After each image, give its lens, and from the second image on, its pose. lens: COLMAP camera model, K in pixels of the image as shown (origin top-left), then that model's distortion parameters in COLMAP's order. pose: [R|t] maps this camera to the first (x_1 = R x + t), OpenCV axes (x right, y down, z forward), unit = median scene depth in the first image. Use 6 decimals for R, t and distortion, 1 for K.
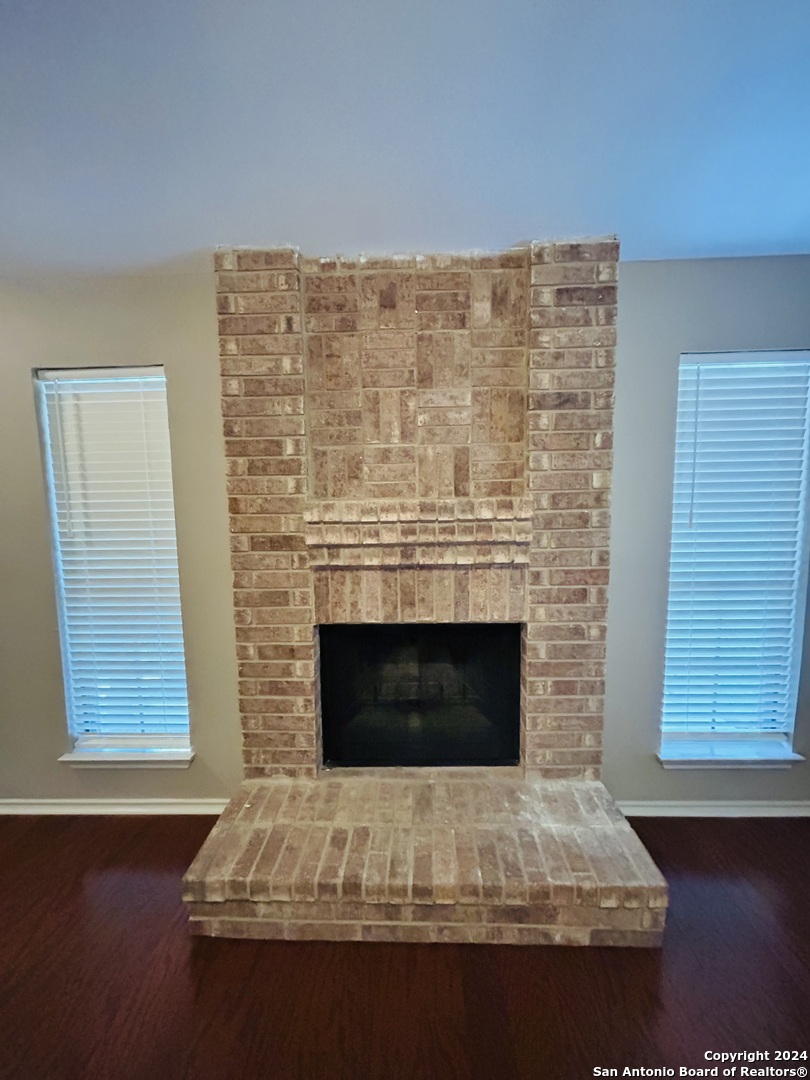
lens RADIAL K [[435.2, 0, 406.3], [0, 435.2, 534.7], [0, 0, 1]] dist [0.001593, -0.000282]
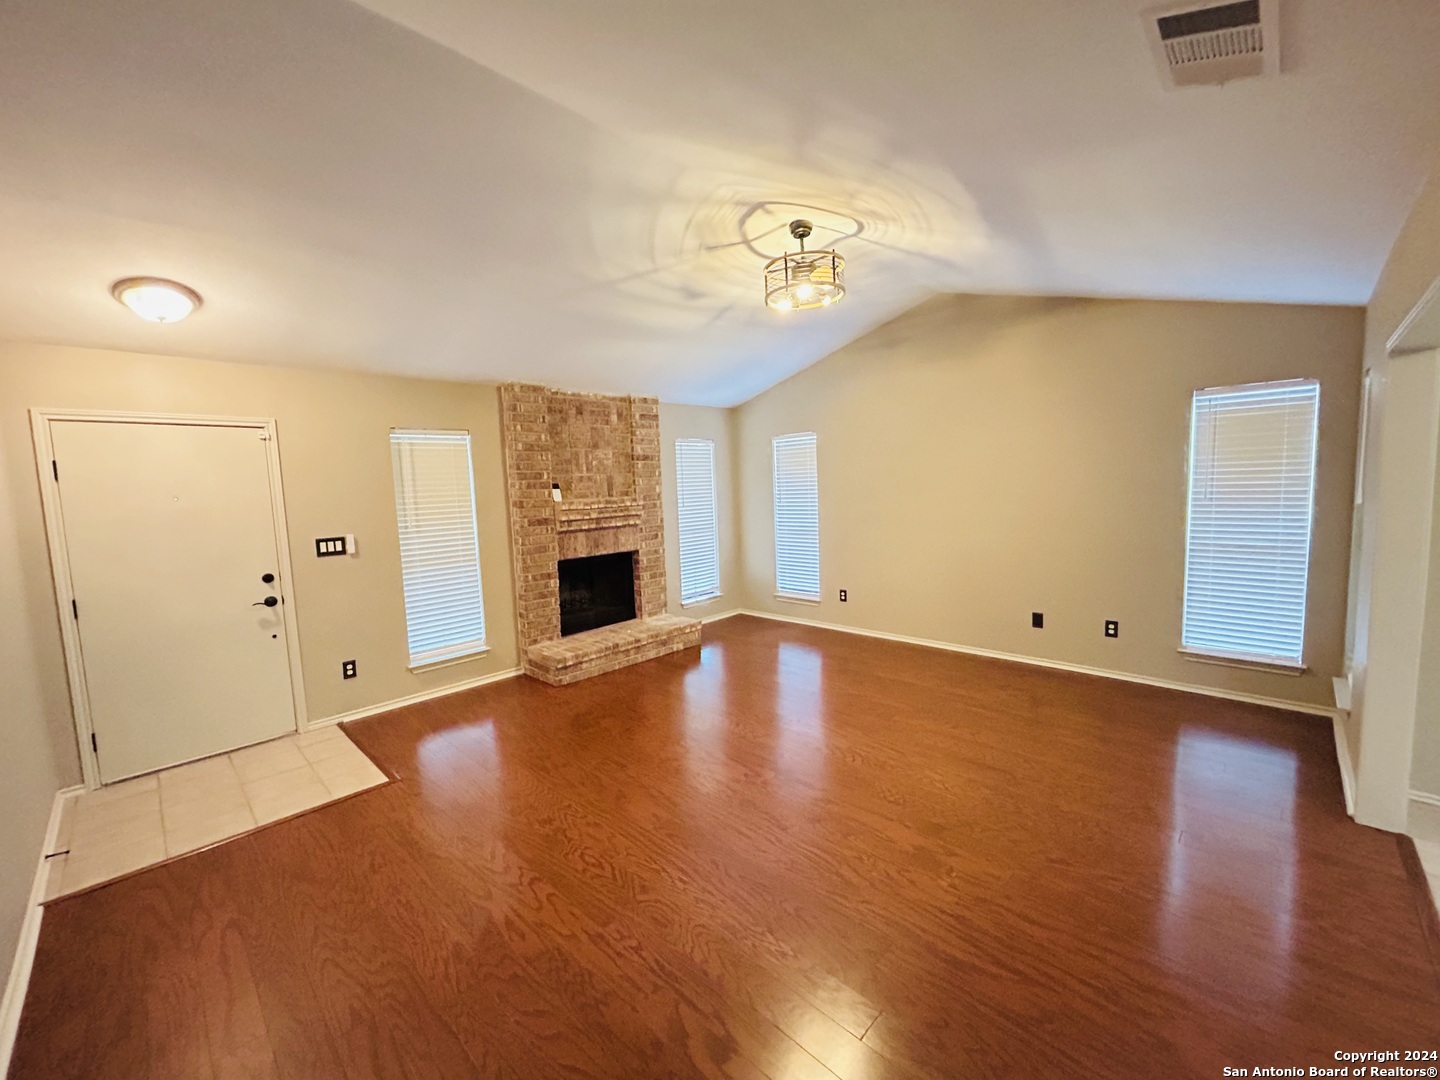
lens RADIAL K [[580.2, 0, 720.0], [0, 580.2, 540.0], [0, 0, 1]] dist [0.001593, -0.000282]
pose [[0.675803, -0.079750, 0.732755, -1.776061], [0.098573, 0.994978, 0.017377, 0.142188], [-0.730461, 0.060486, 0.680271, -1.503949]]
